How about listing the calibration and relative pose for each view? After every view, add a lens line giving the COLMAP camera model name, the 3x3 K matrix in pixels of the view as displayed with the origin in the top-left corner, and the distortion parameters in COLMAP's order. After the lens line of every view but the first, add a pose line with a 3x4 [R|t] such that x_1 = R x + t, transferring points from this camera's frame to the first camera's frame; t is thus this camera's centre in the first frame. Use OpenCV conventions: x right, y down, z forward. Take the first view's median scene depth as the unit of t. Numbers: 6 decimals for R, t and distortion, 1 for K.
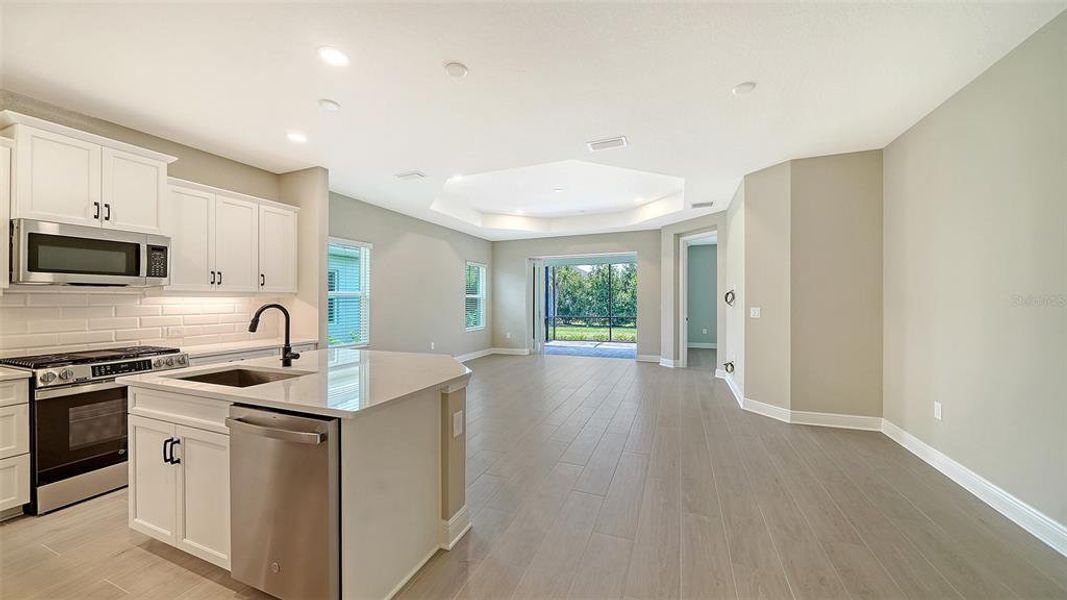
lens RADIAL K [[376.0, 0, 528.9], [0, 376.0, 299.4], [0, 0, 1]] dist [-0.000394, -0.001128]
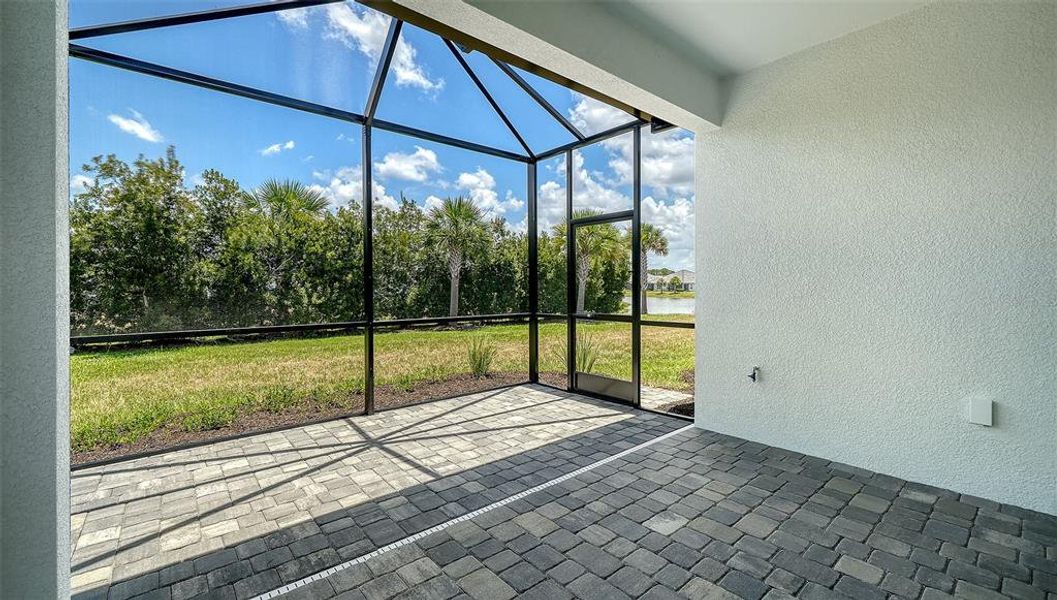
lens RADIAL K [[434.6, 0, 527.8], [0, 434.6, 297.8], [0, 0, 1]] dist [0.000061, -0.000340]
pose [[0.459356, -0.017029, 0.888089, -0.035654], [0.002012, 0.999834, 0.018131, 0.061962], [-0.888250, -0.006542, 0.459314, 1.736718]]
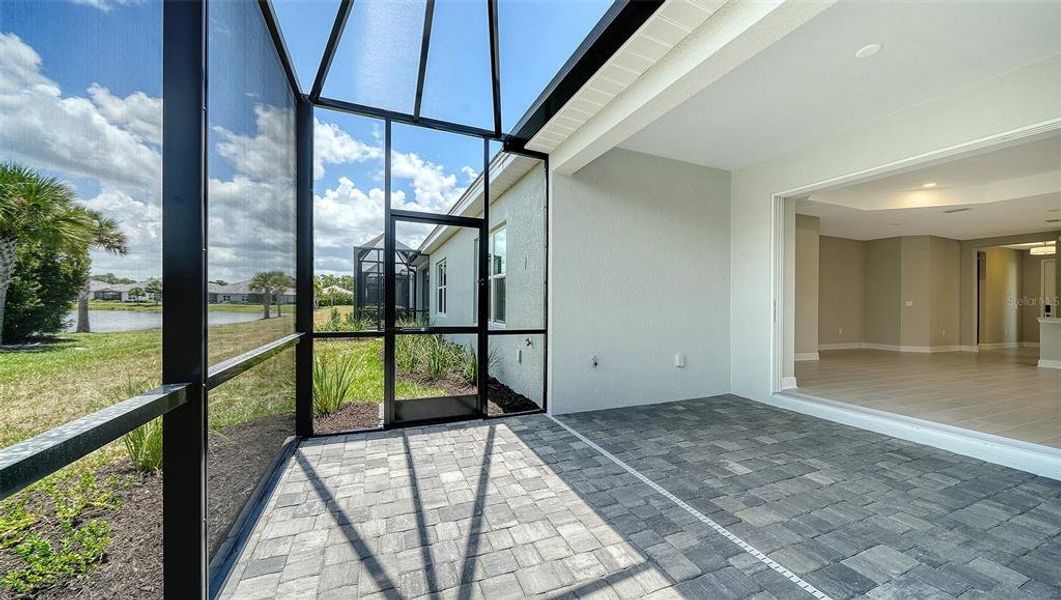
lens RADIAL K [[377.4, 0, 521.4], [0, 377.4, 307.6], [0, 0, 1]] dist [0.003431, -0.000237]
pose [[-0.694305, -0.013352, 0.719557, 0.213238], [-0.010058, 0.999910, 0.008849, 0.069017], [-0.719611, -0.001094, -0.694377, 2.336595]]
